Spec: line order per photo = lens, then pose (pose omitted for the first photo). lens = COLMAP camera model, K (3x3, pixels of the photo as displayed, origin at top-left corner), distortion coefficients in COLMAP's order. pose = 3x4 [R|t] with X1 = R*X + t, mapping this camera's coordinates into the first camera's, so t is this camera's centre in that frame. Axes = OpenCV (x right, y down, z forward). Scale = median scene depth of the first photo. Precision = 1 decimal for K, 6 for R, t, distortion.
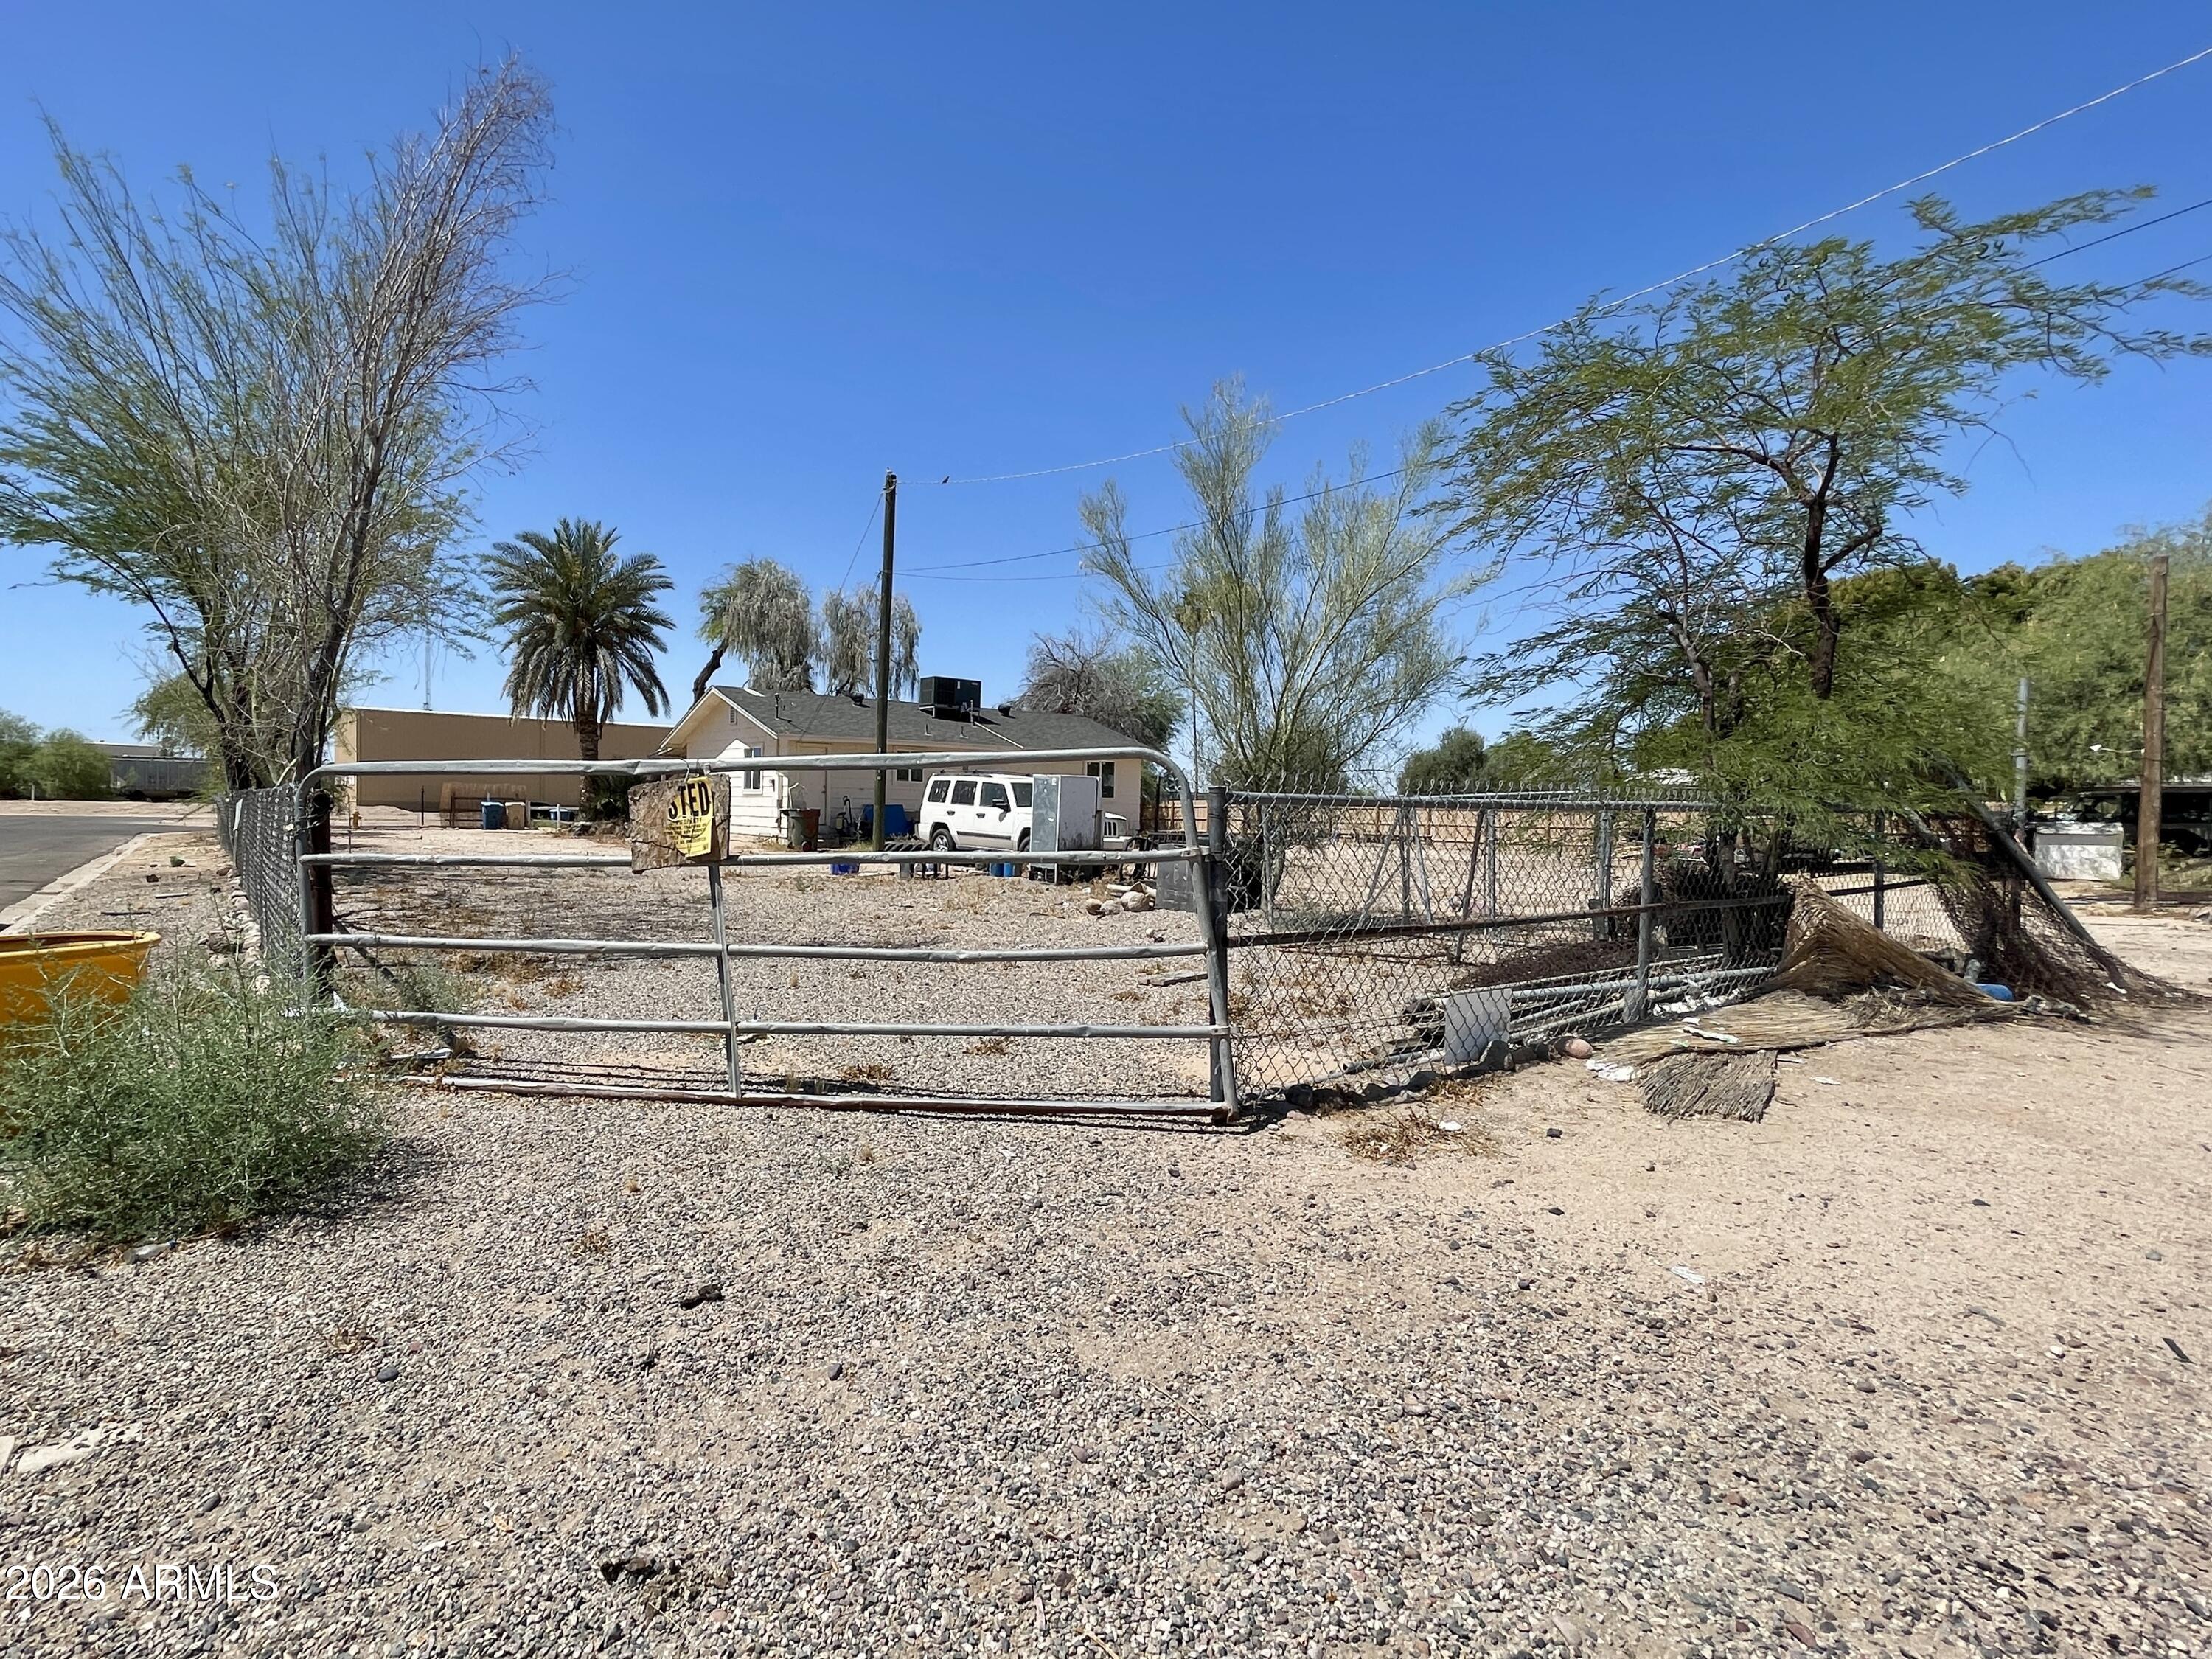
lens RADIAL K [[1099.4, 0, 983.5], [0, 1099.4, 868.3], [0, 0, 1]] dist [-0.003299, -0.000628]
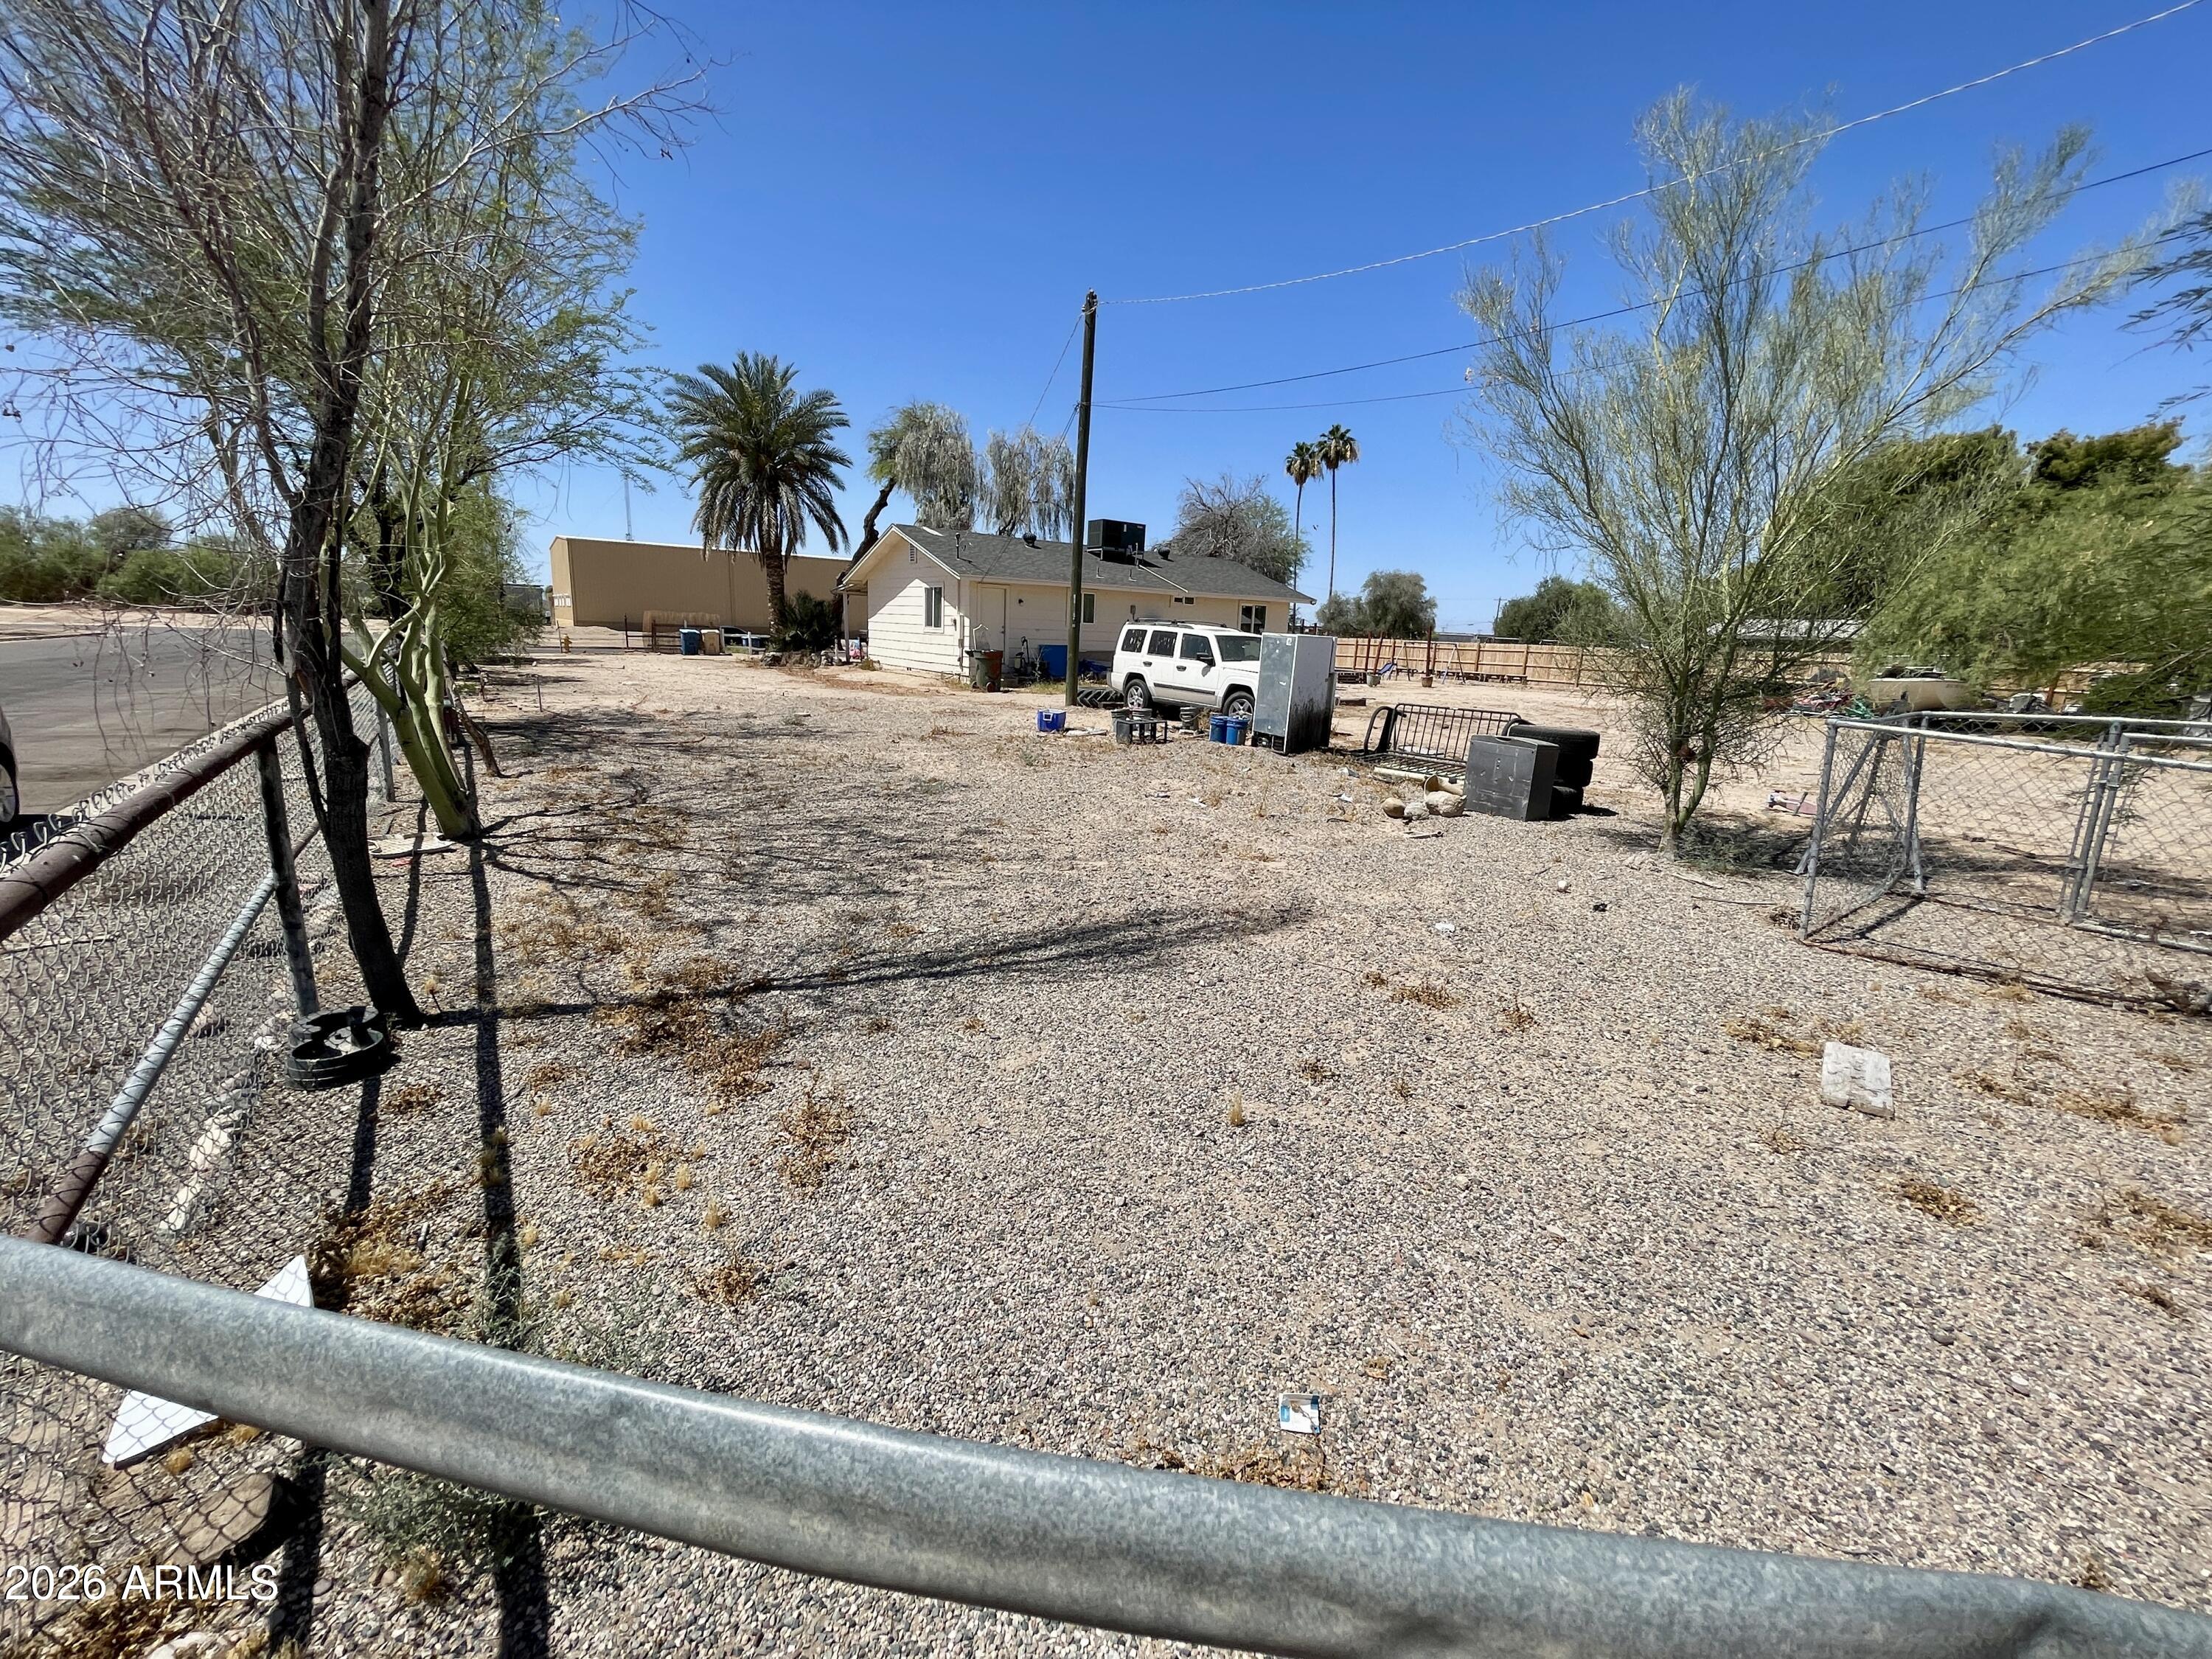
lens RADIAL K [[881.8, 0, 1096.0], [0, 881.8, 832.5], [0, 0, 1]] dist [-0.001933, -0.000487]
pose [[0.999830, 0.017974, 0.004088, -0.088450], [-0.018407, 0.985477, 0.168811, -0.038445], [-0.000994, -0.168858, 0.985640, 0.213321]]
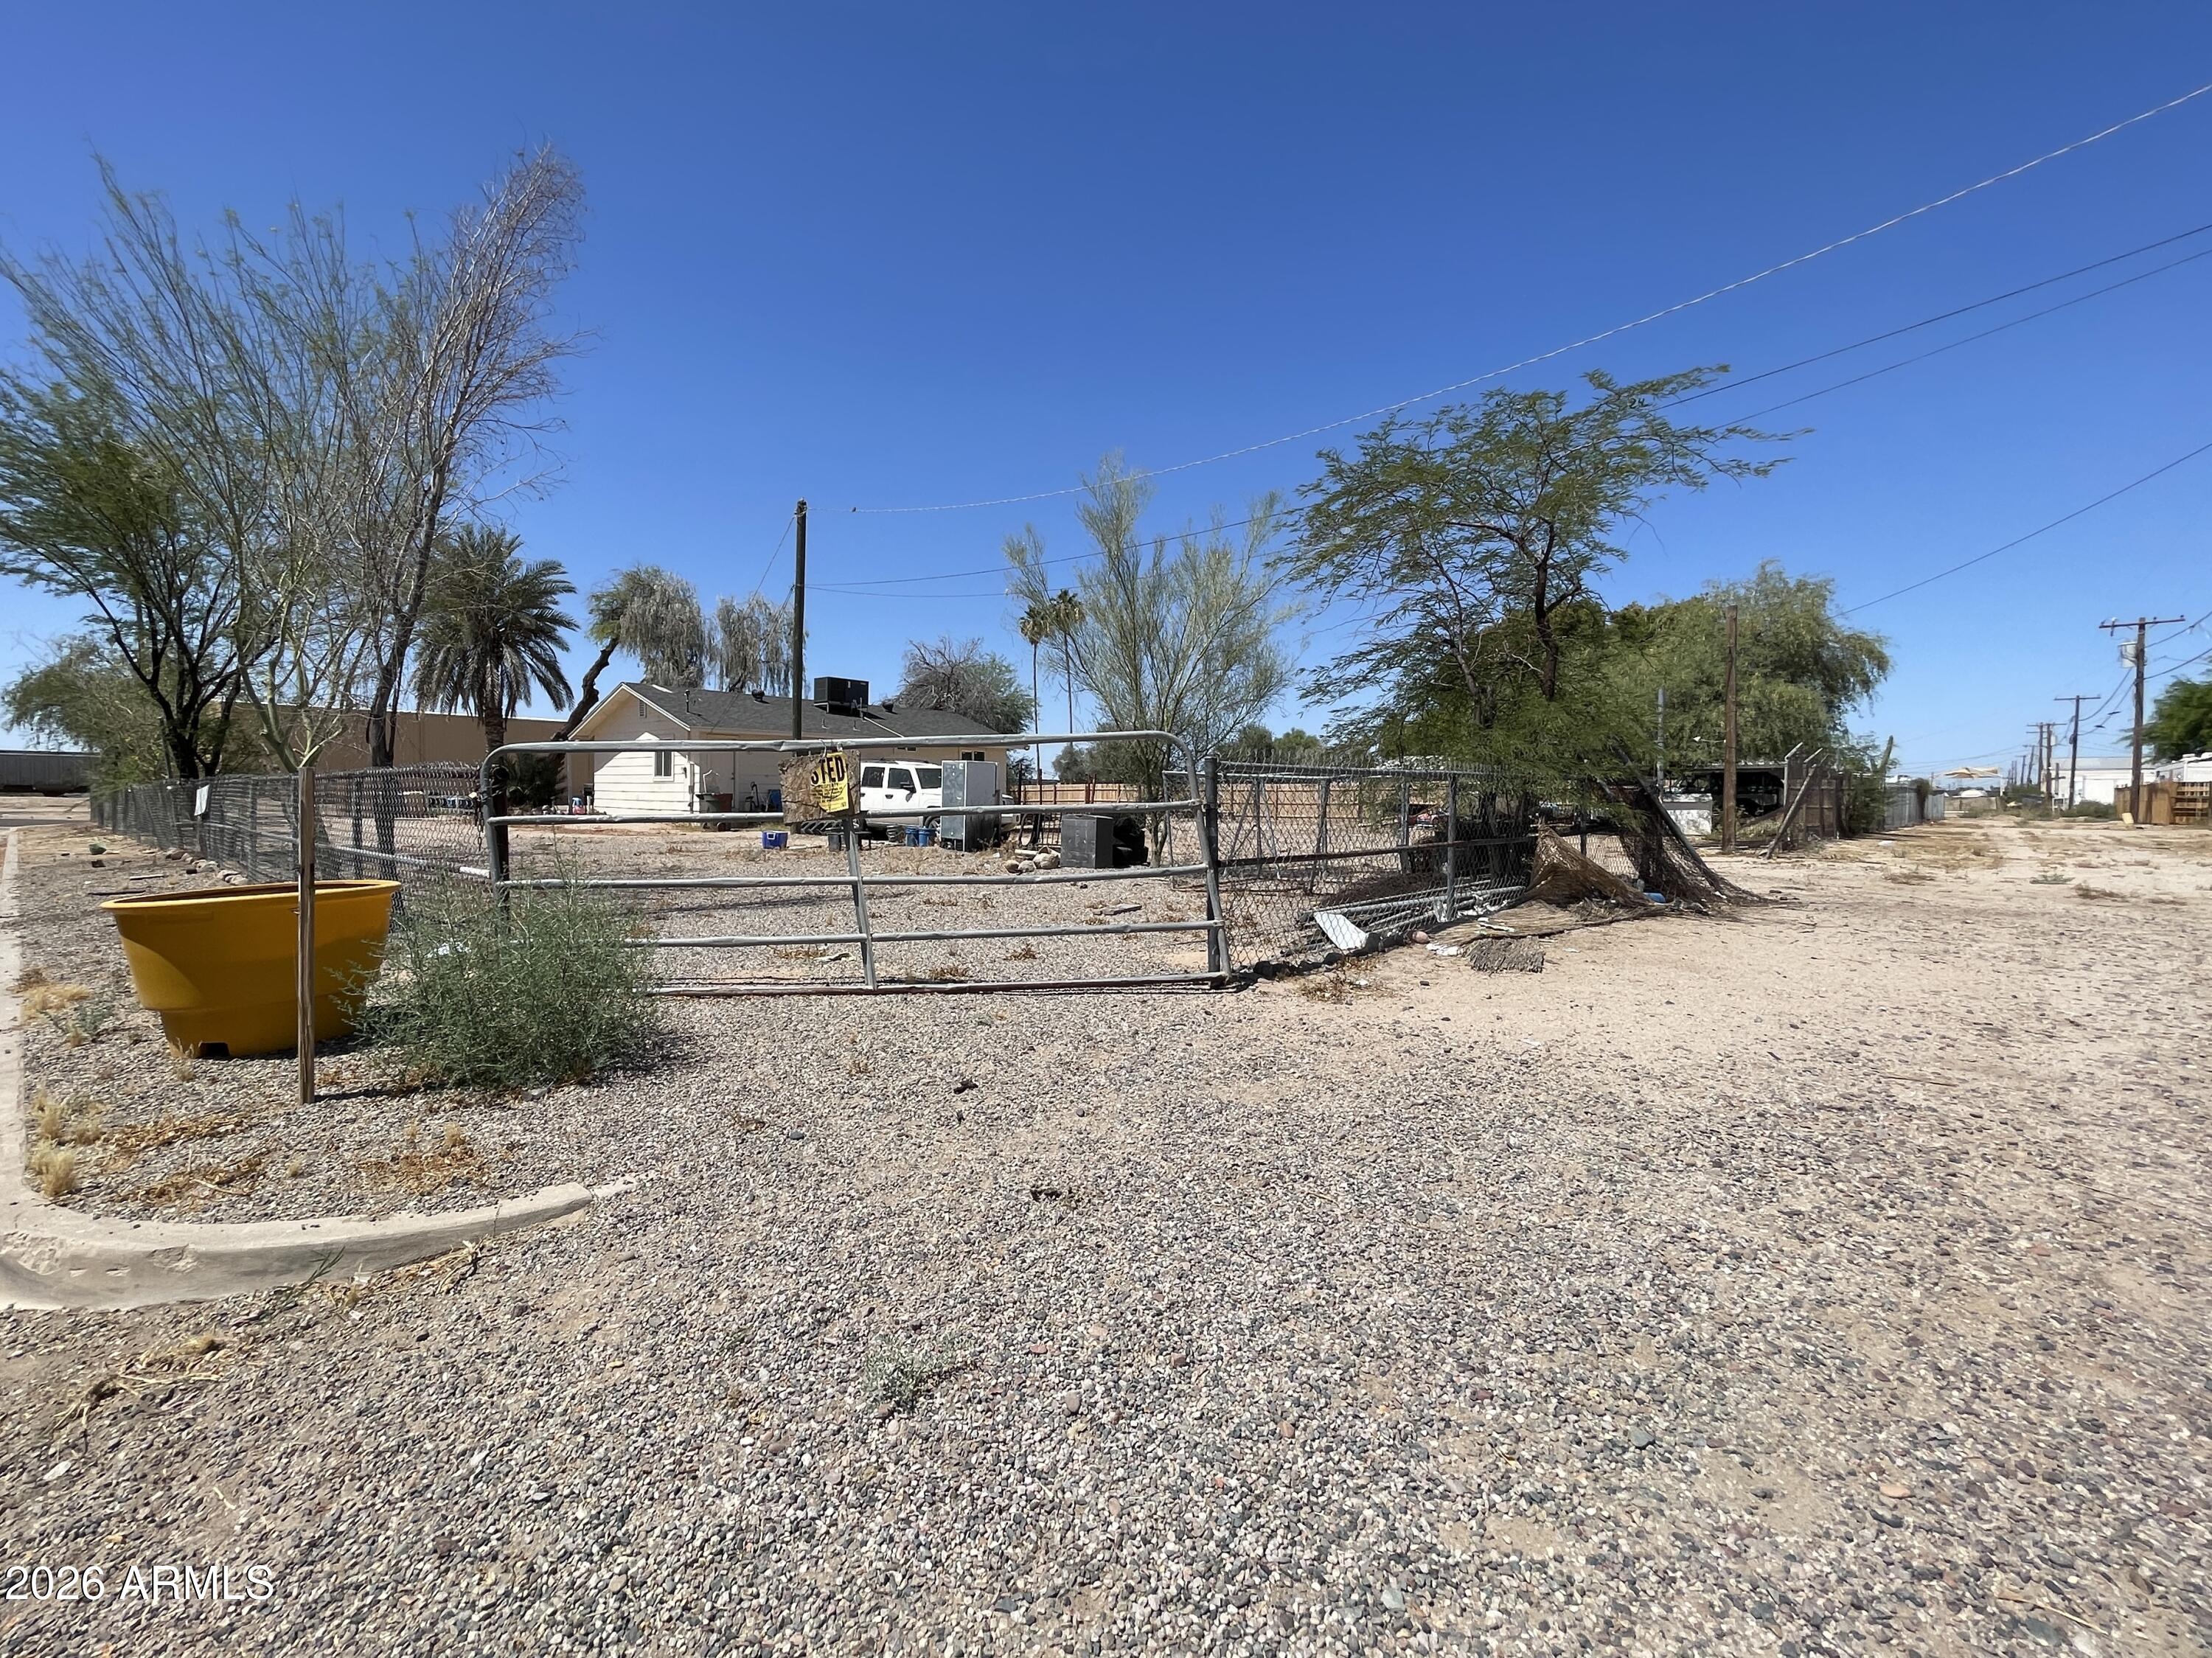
lens RADIAL K [[972.3, 0, 1033.4], [0, 972.3, 828.0], [0, 0, 1]] dist [-0.001151, -0.000210]
pose [[0.981344, -0.017578, 0.191456, -0.055744], [0.021327, 0.999619, -0.017542, 0.007721], [-0.191075, 0.021298, 0.981344, -0.047208]]
